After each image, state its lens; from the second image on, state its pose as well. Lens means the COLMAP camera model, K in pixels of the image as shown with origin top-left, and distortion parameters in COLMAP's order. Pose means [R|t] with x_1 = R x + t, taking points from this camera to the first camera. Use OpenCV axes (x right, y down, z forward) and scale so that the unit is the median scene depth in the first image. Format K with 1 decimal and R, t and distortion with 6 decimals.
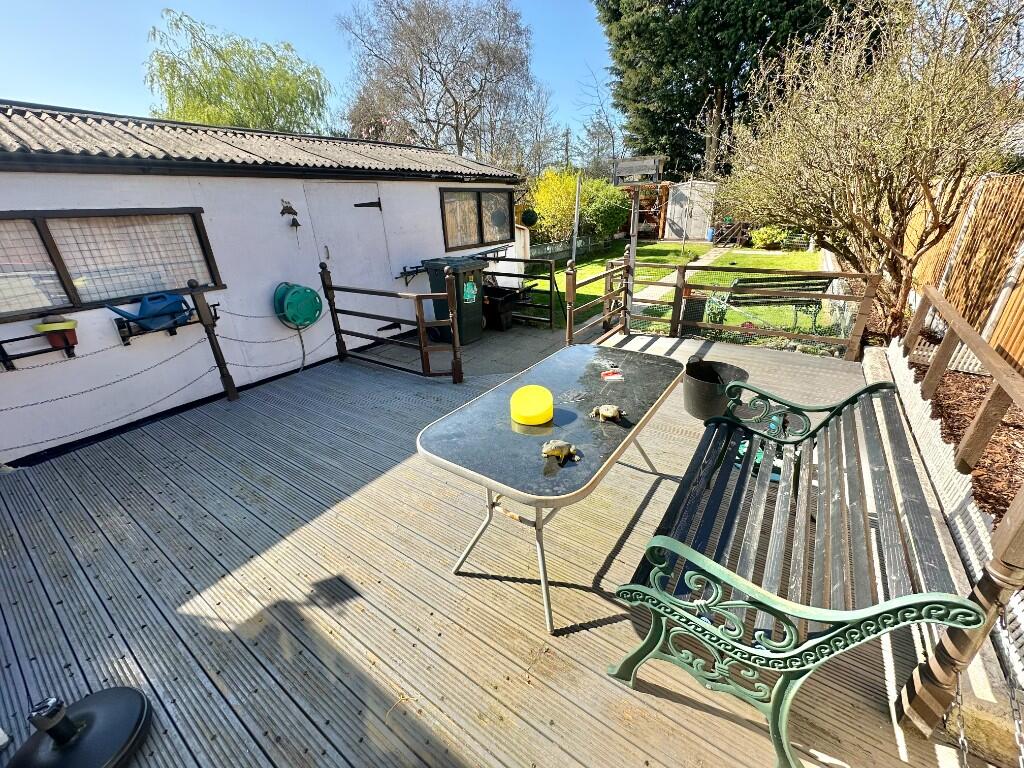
lens RADIAL K [[409.0, 0, 507.1], [0, 409.0, 381.8], [0, 0, 1]] dist [0.000171, 0.000372]
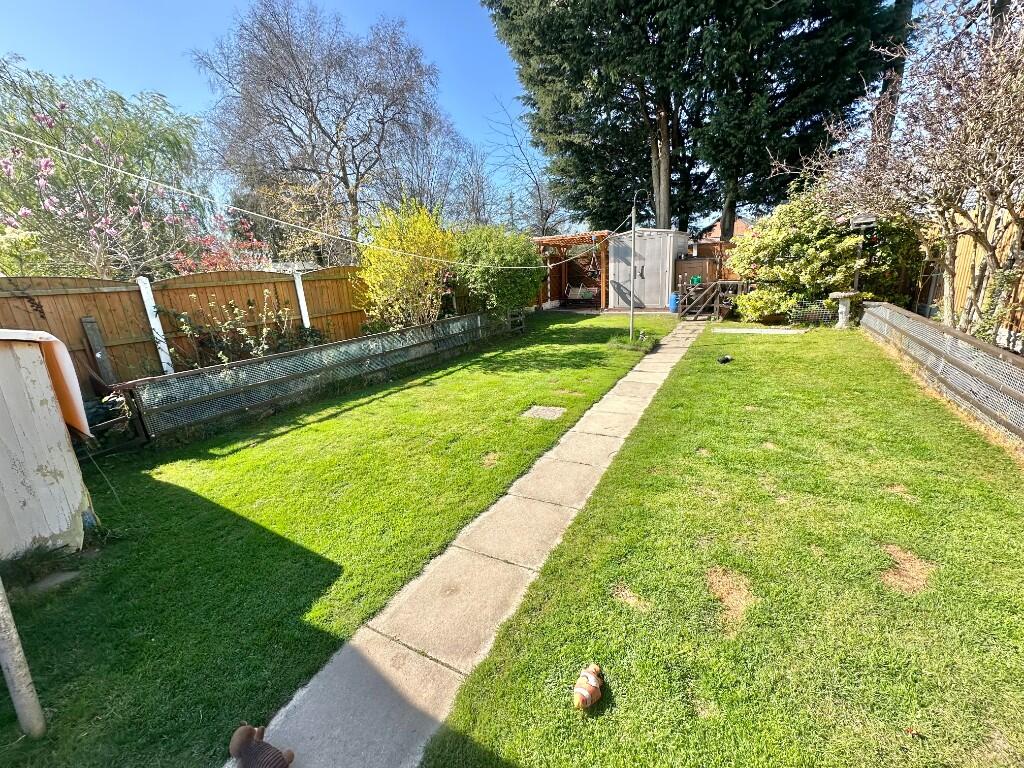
lens RADIAL K [[409.0, 0, 517.6], [0, 409.0, 385.8], [0, 0, 1]] dist [0.000171, 0.000372]
pose [[0.995007, -0.054704, 0.083478, 0.168438], [0.065456, 0.989081, -0.132040, -0.141726], [-0.075344, 0.136845, 0.987723, 0.350540]]
